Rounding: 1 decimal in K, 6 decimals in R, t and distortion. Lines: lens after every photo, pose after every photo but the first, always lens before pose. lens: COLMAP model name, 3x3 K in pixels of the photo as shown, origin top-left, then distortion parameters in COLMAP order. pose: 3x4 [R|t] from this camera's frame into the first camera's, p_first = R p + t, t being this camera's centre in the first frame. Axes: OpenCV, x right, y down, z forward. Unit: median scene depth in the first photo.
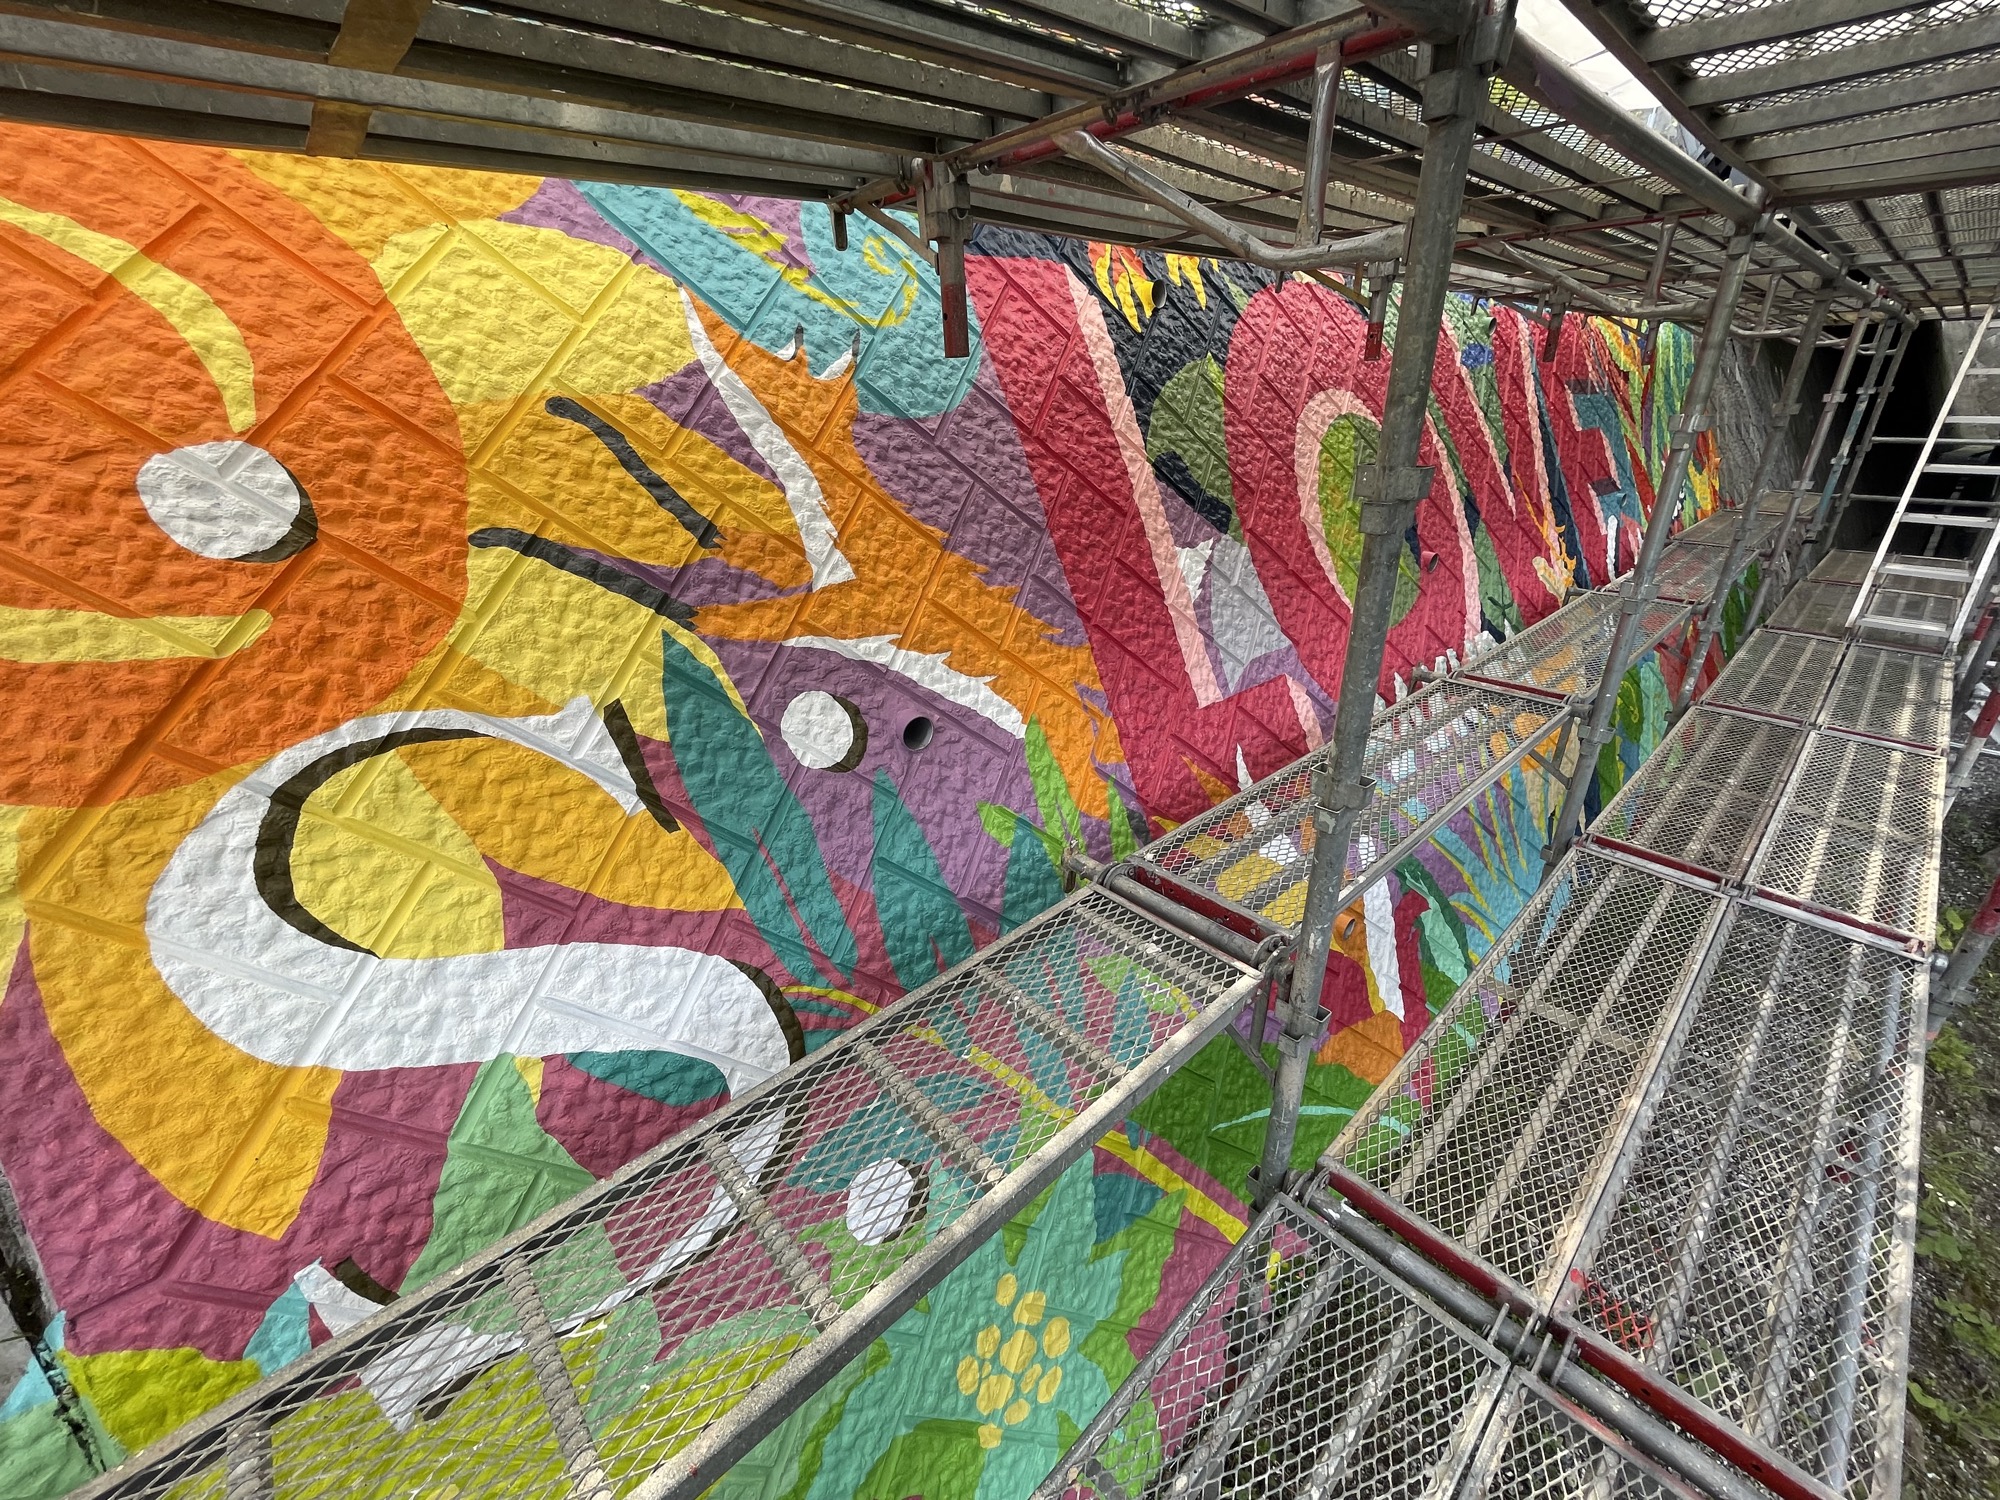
lens RADIAL K [[808.6, 0, 1000.0], [0, 808.6, 750.0], [0, 0, 1]] dist [0.000089, -0.001269]
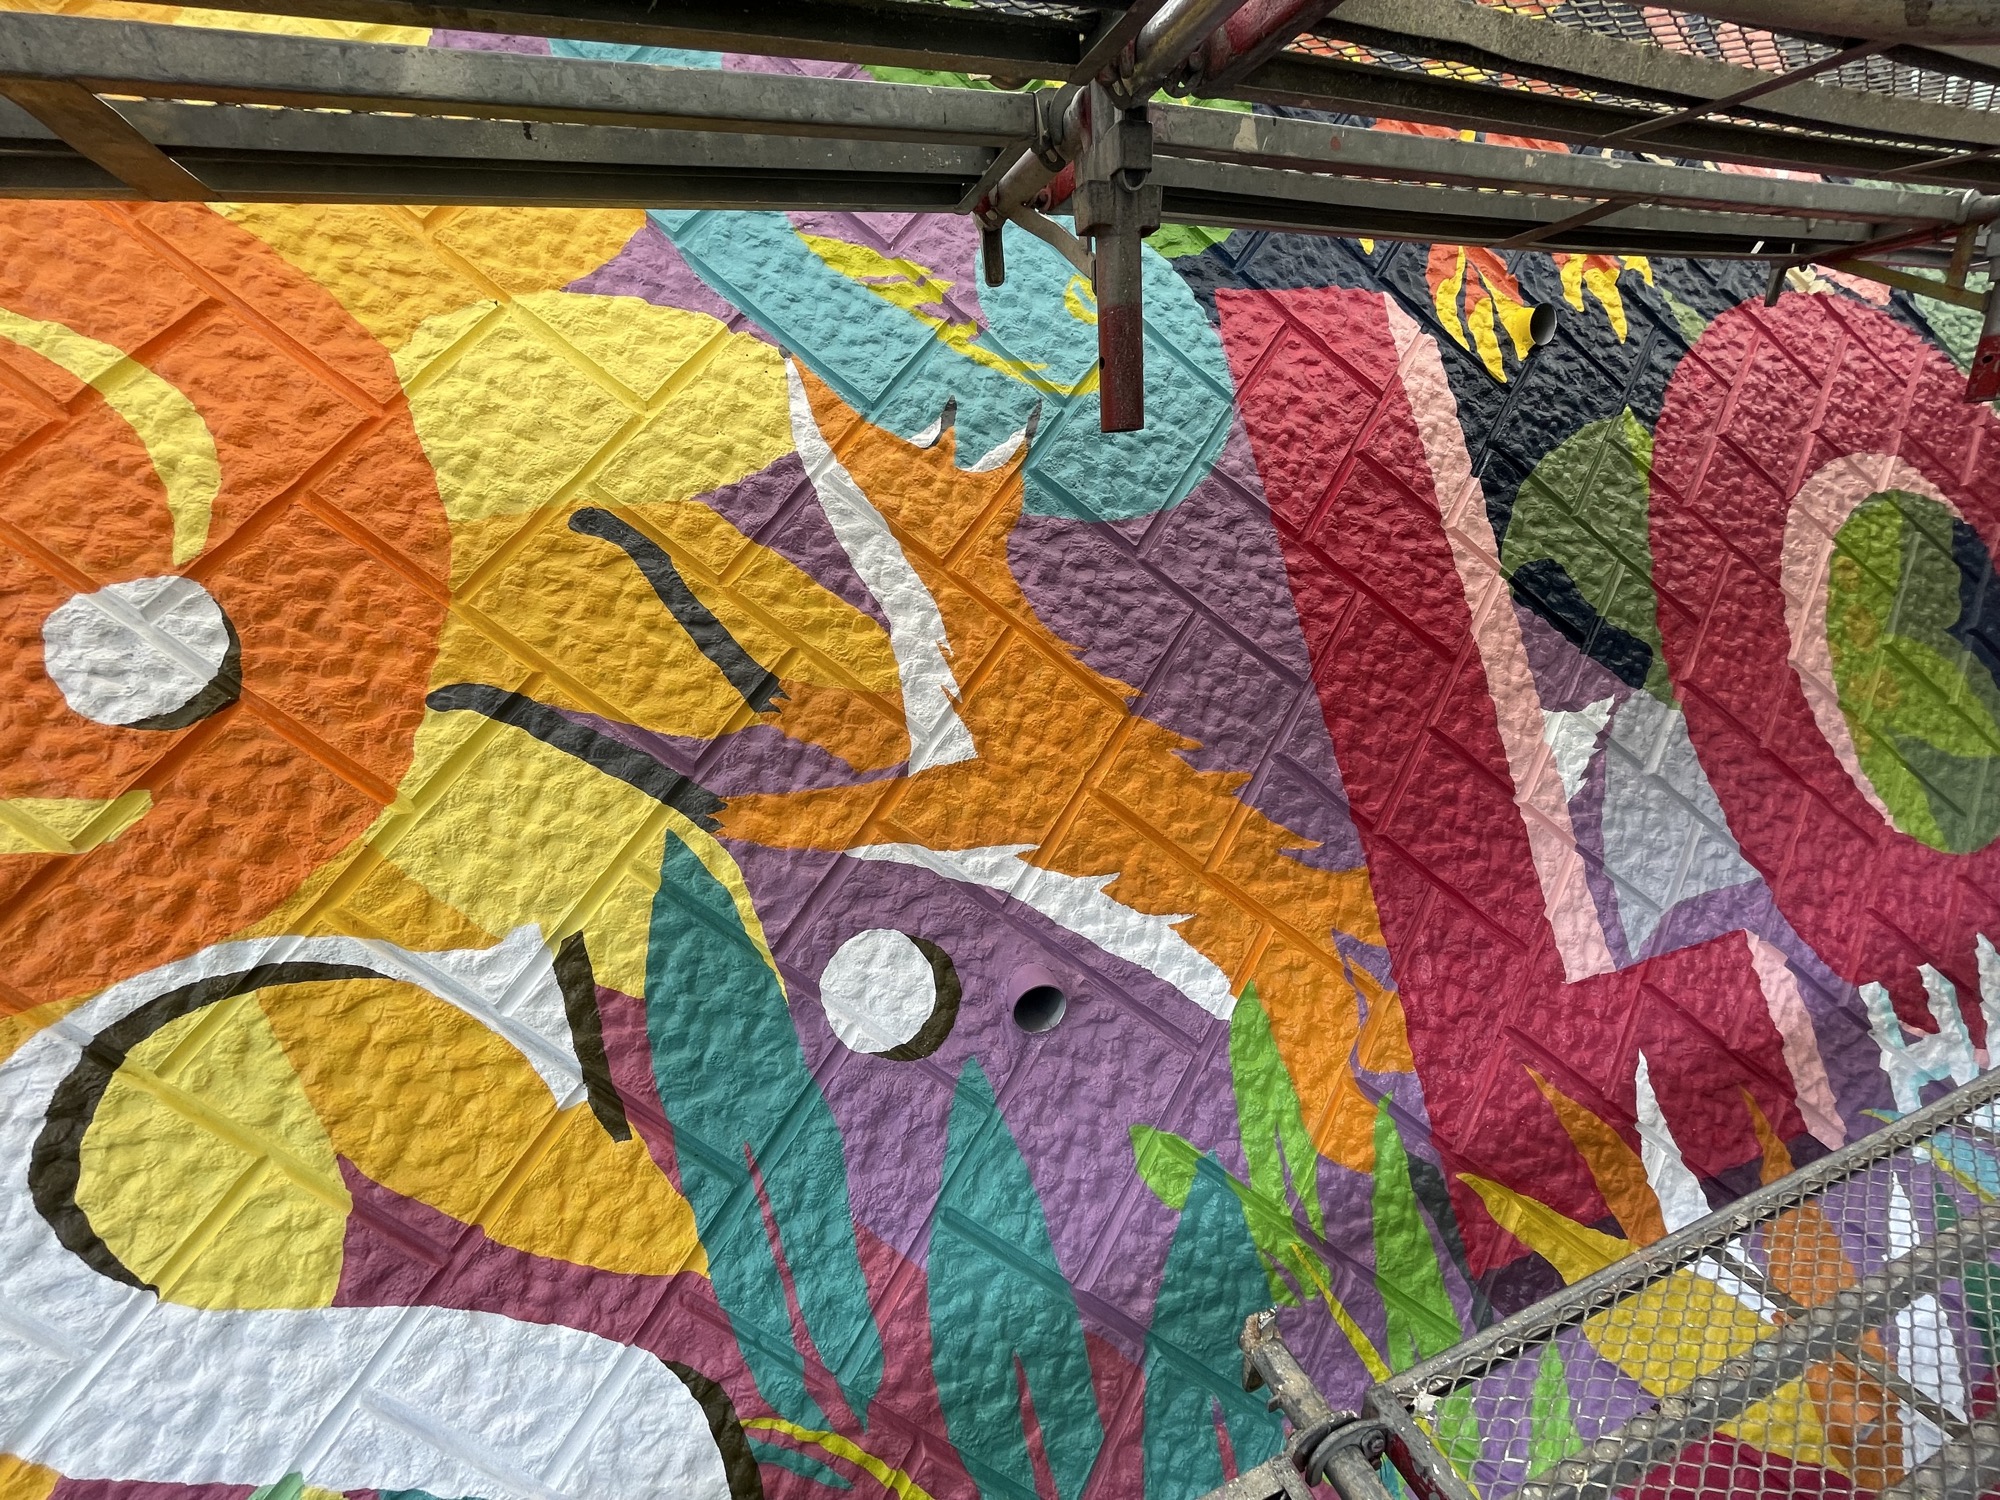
lens RADIAL K [[808.6, 0, 1000.0], [0, 808.6, 750.0], [0, 0, 1]] dist [0.000089, -0.001269]
pose [[0.927680, 0.092154, -0.361826, 0.086554], [-0.123202, 0.990339, -0.063646, -0.192070], [0.352465, 0.103620, 0.930071, 0.412868]]
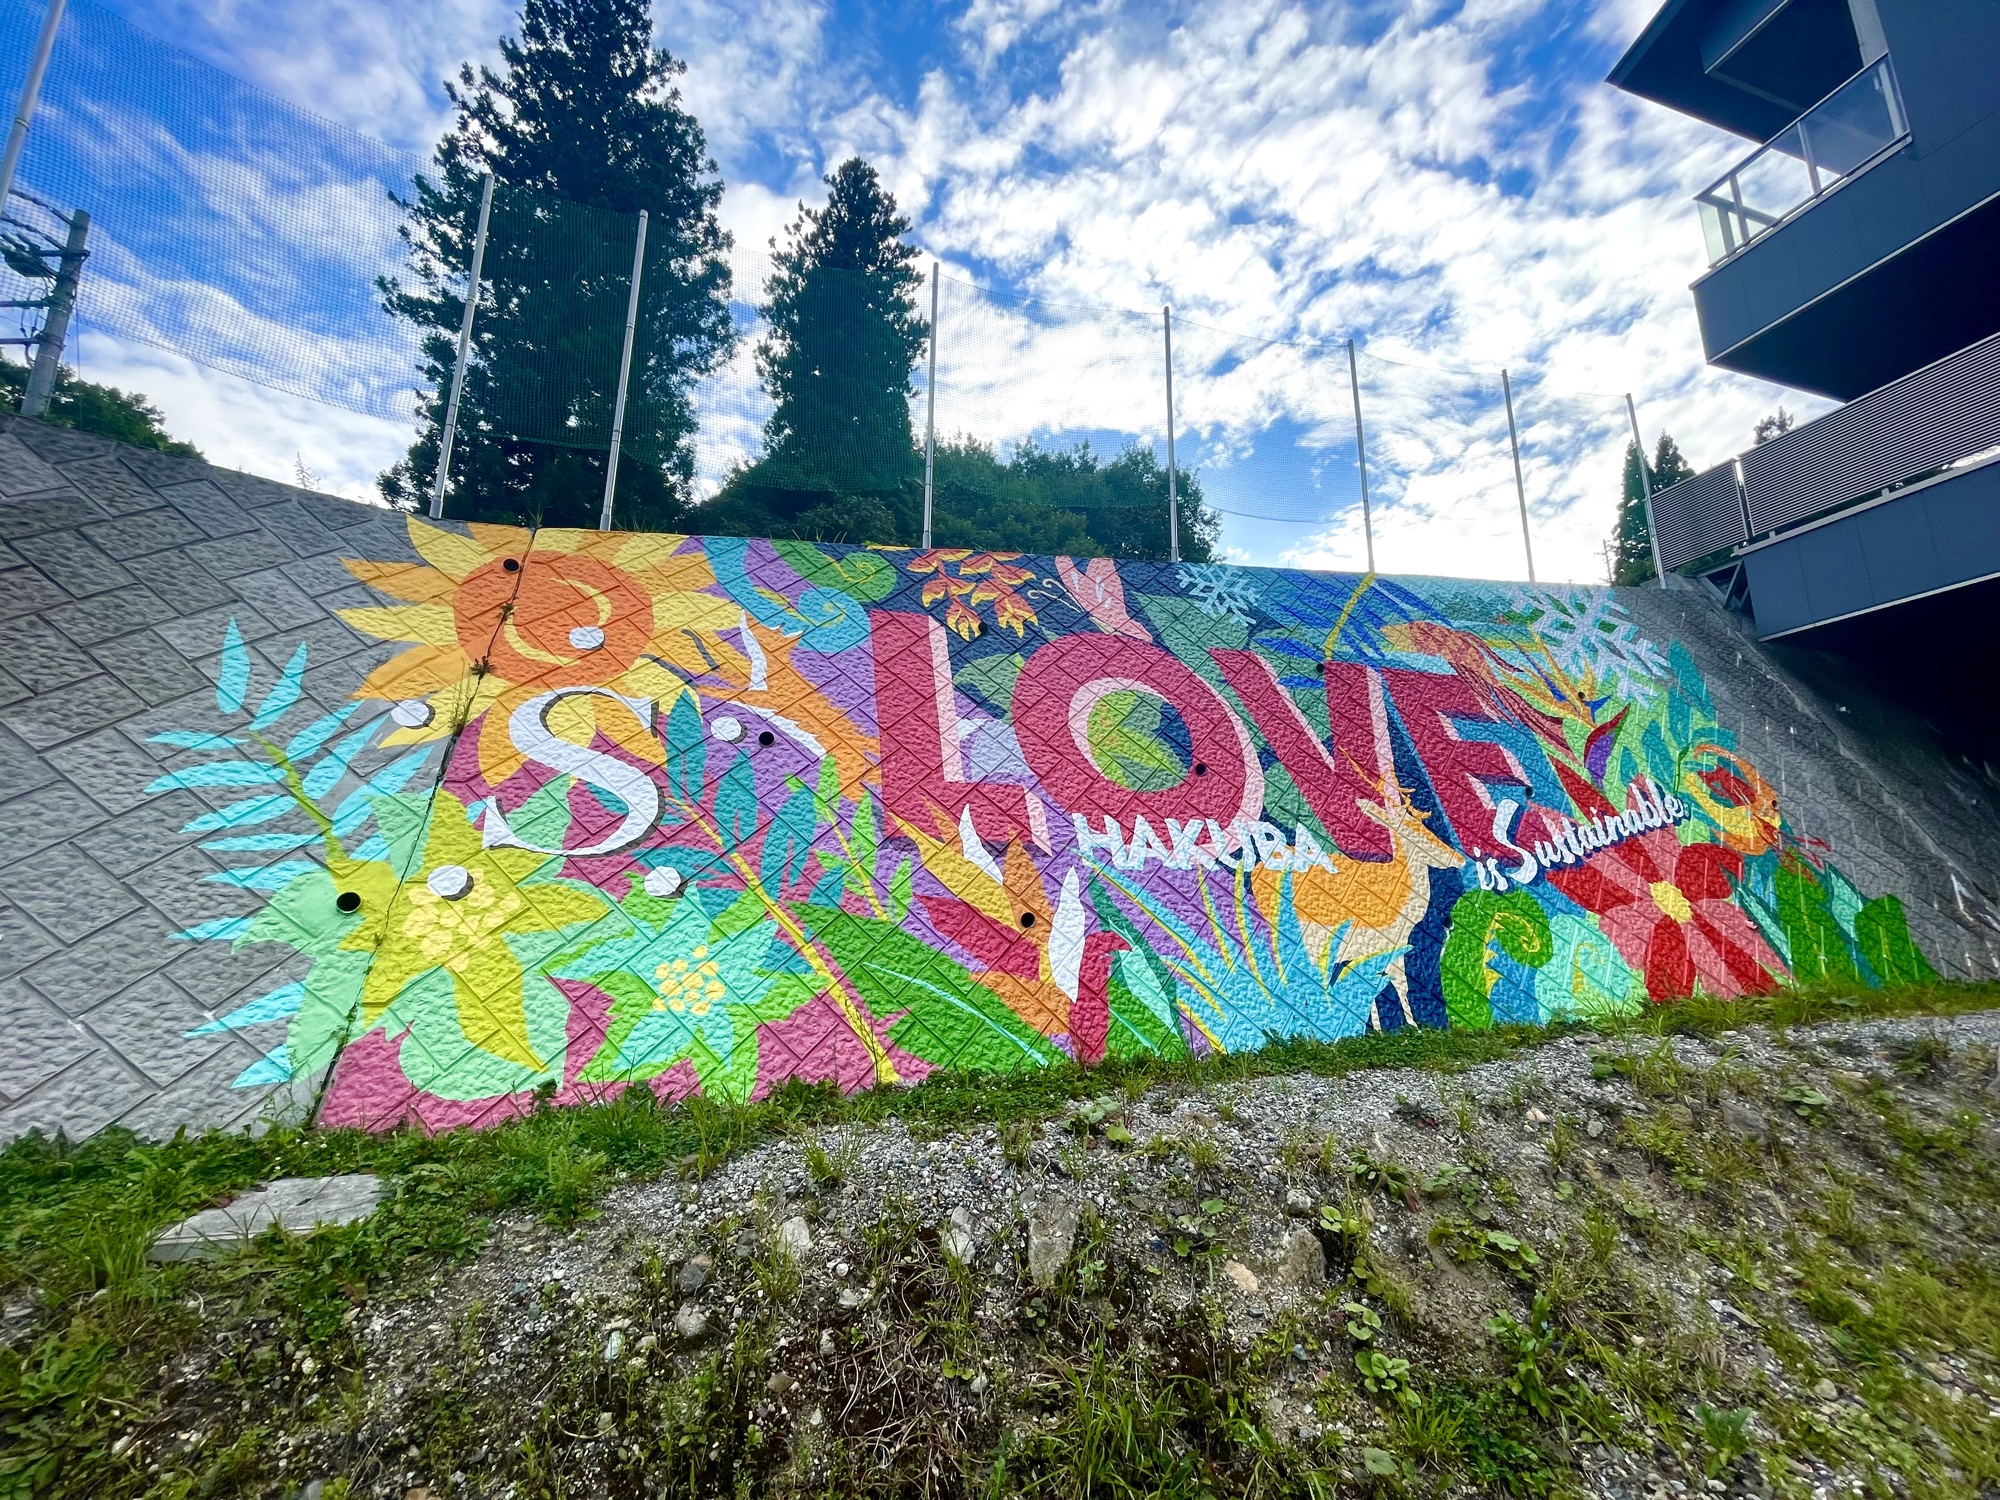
lens RADIAL K [[808.6, 0, 1000.0], [0, 808.6, 750.0], [0, 0, 1]] dist [0.000089, -0.001269]
pose [[0.912449, -0.060399, -0.404708, 1.640983], [-0.190548, 0.812545, -0.550873, 1.308735], [0.362116, 0.579760, 0.729897, -0.533519]]
